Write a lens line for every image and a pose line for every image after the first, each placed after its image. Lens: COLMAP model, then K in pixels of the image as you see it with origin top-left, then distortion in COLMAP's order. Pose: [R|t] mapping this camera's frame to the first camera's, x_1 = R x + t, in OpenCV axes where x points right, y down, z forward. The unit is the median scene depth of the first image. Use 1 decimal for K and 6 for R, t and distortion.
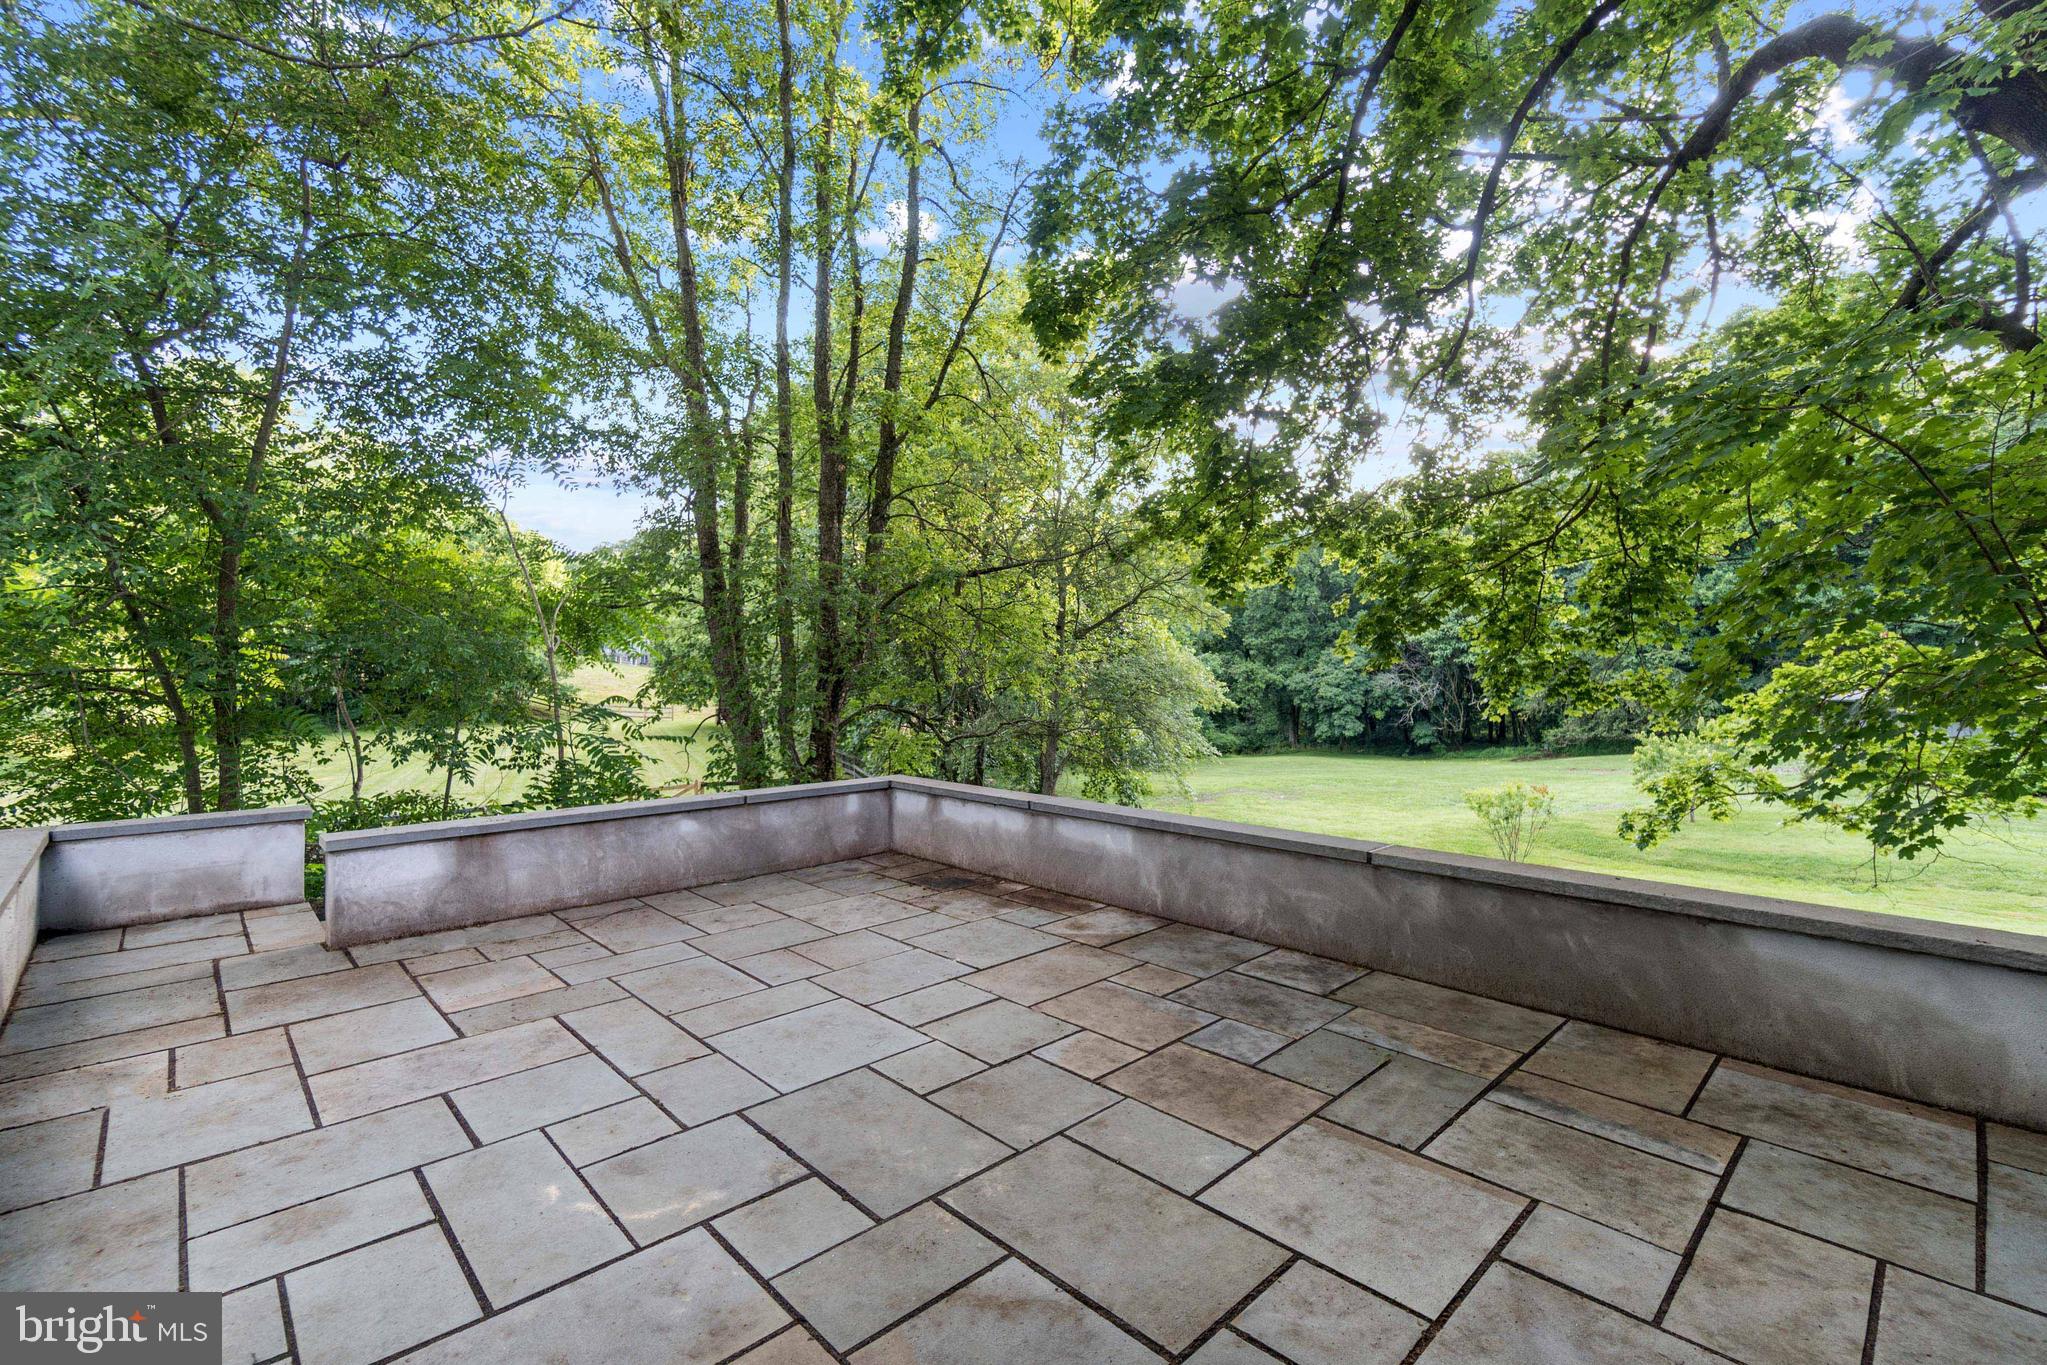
lens RADIAL K [[898.9, 0, 1028.0], [0, 898.9, 665.4], [0, 0, 1]] dist [0.000332, 0.000273]
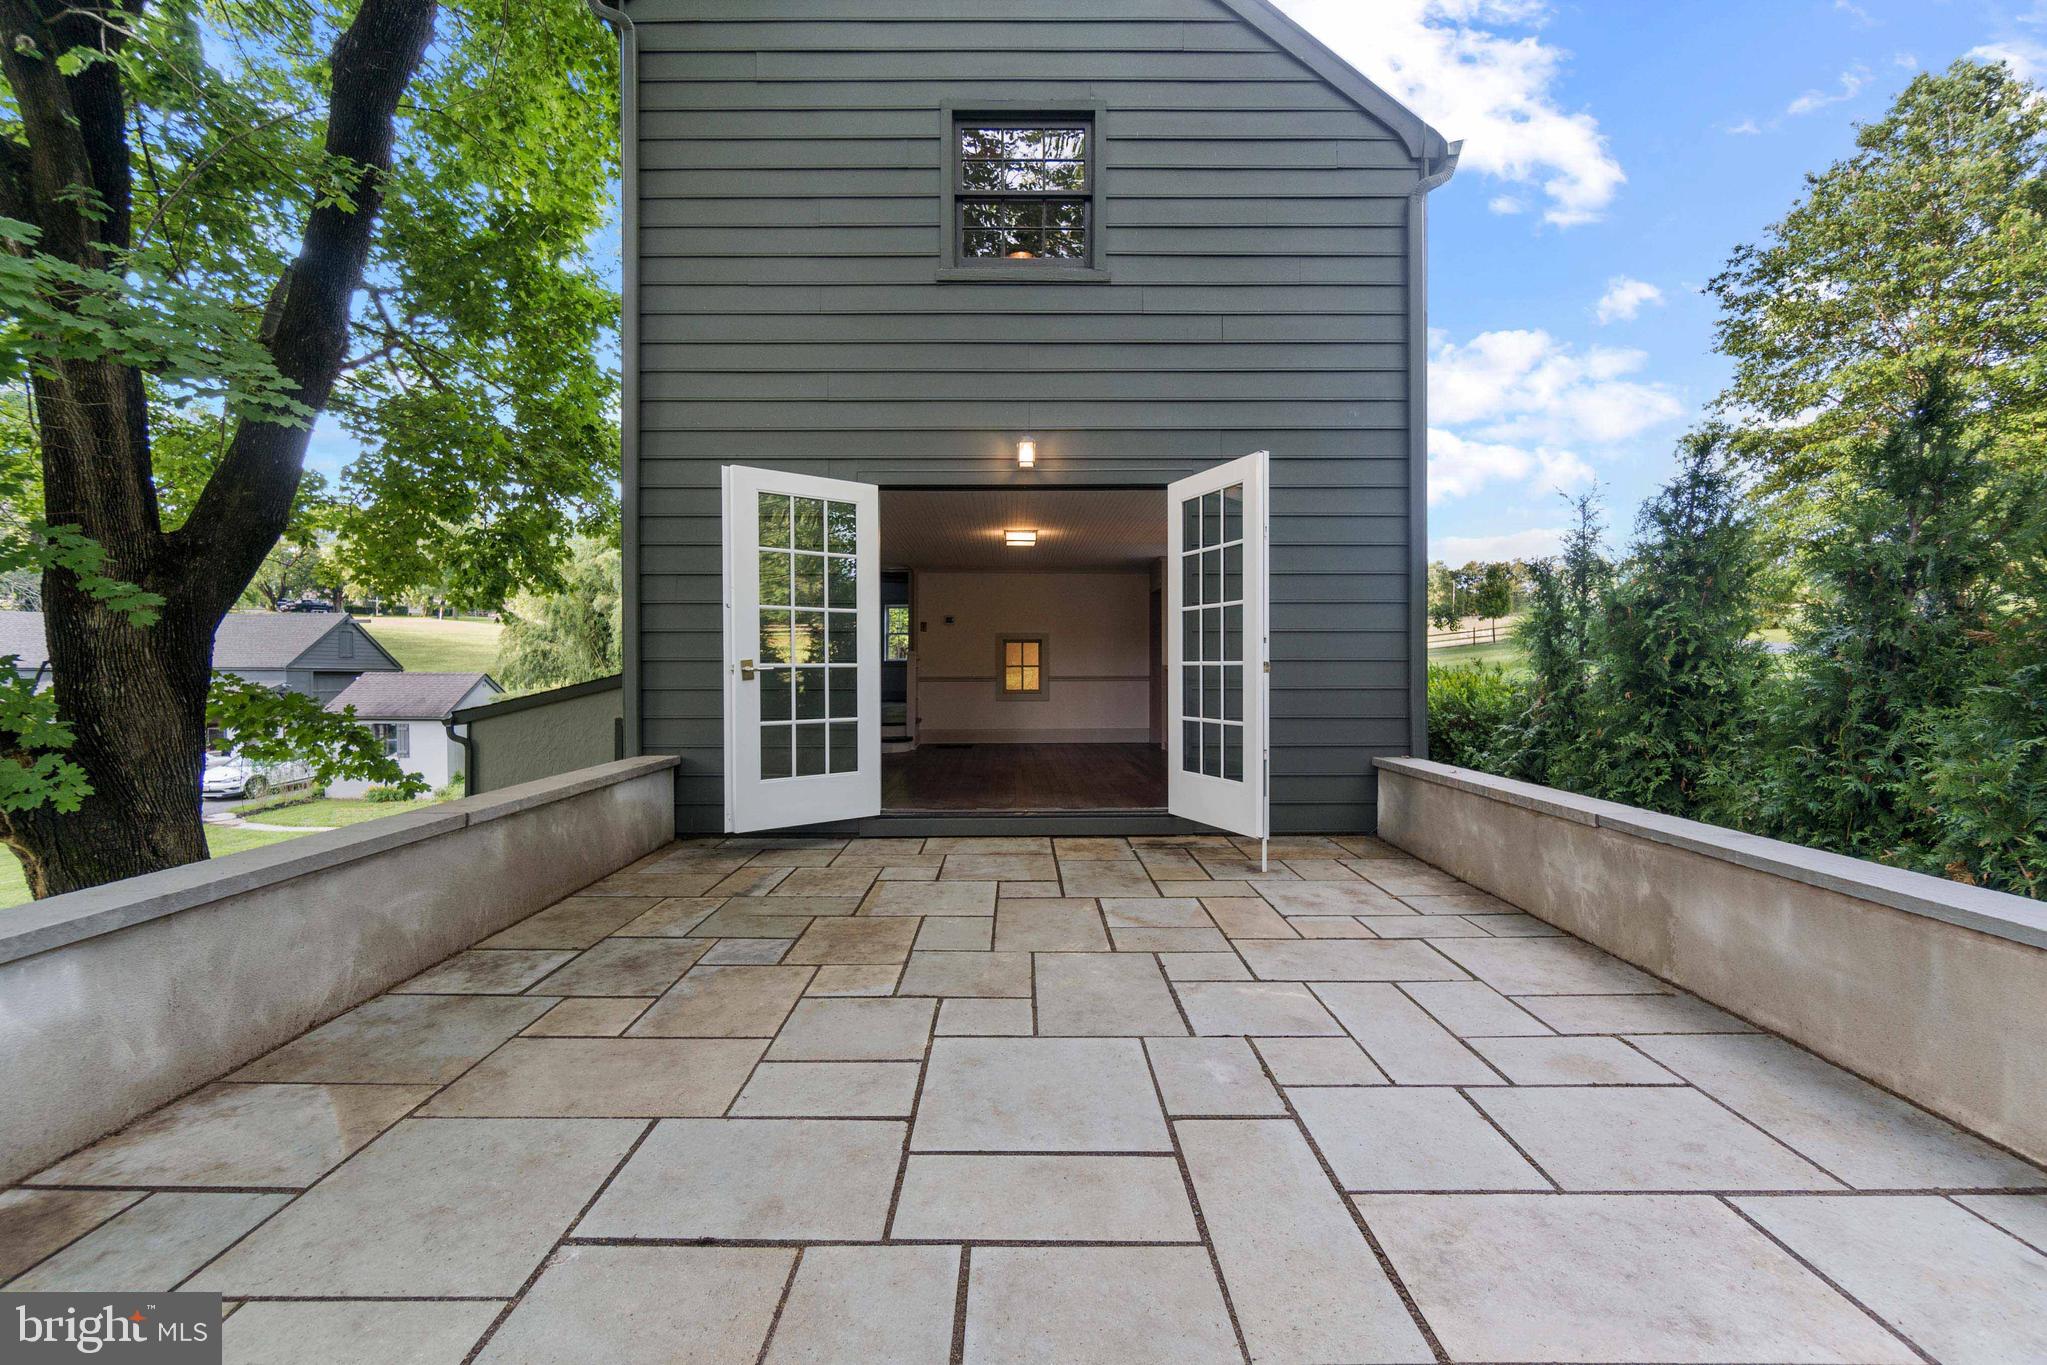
lens RADIAL K [[889.9, 0, 1011.8], [0, 889.9, 671.8], [0, 0, 1]] dist [-0.004990, 0.001162]
pose [[-0.712790, -0.004183, 0.701365, -0.671262], [-0.000154, 0.999983, 0.005807, 0.079305], [-0.701378, 0.004032, -0.712779, 1.431185]]
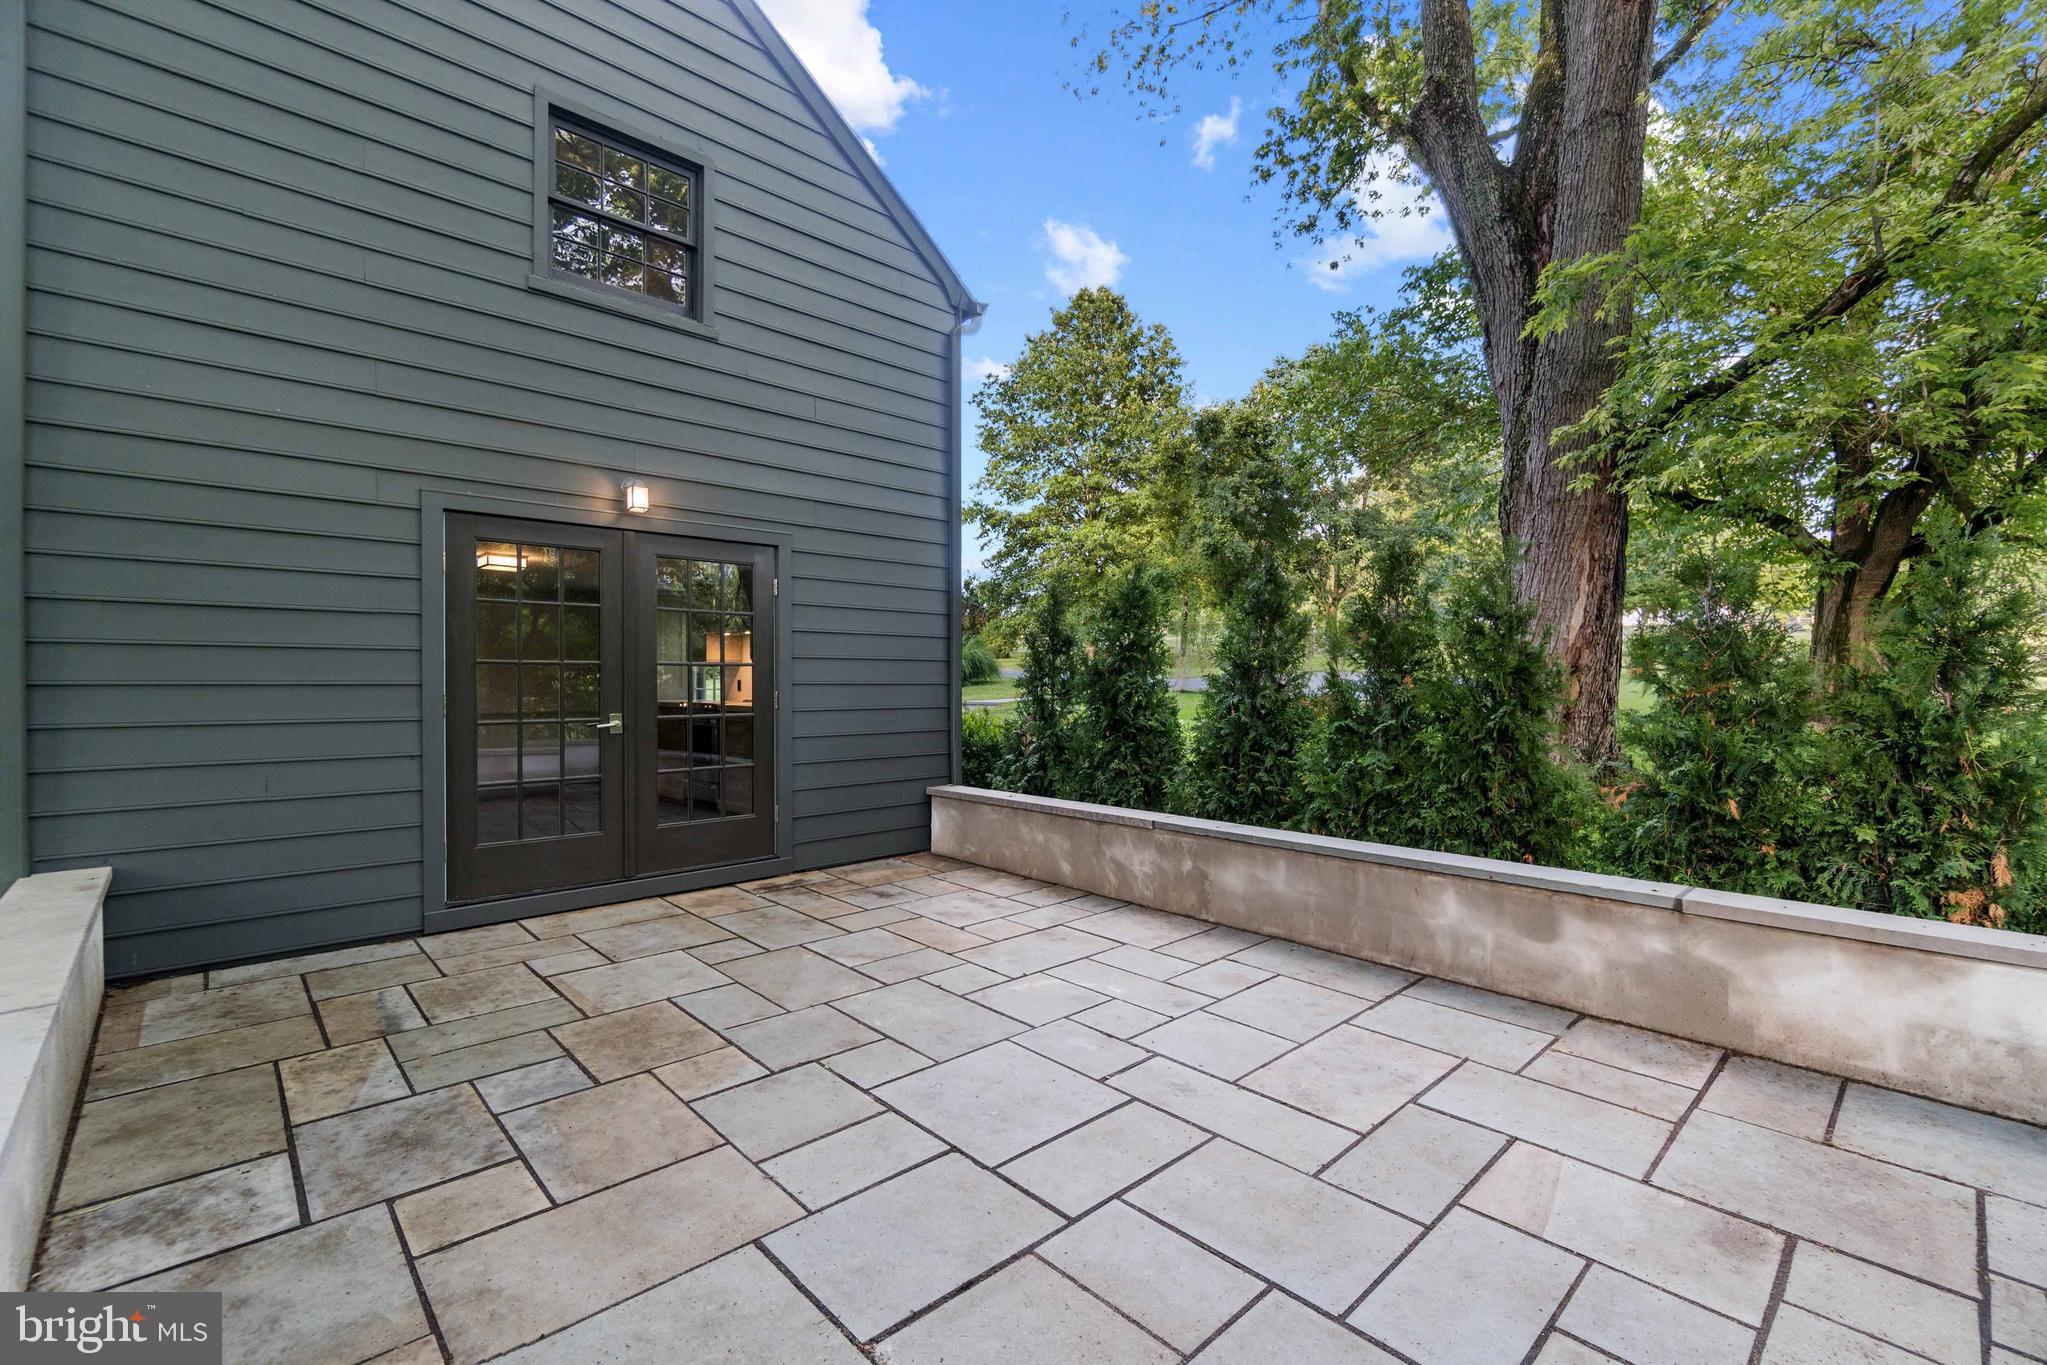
lens RADIAL K [[889.9, 0, 1011.8], [0, 889.9, 671.8], [0, 0, 1]] dist [-0.004990, 0.001162]
pose [[-0.999697, -0.001672, 0.024540, -0.252182], [-0.001925, 0.999945, -0.010289, 0.010695], [-0.024522, -0.010333, -0.999646, 1.771270]]
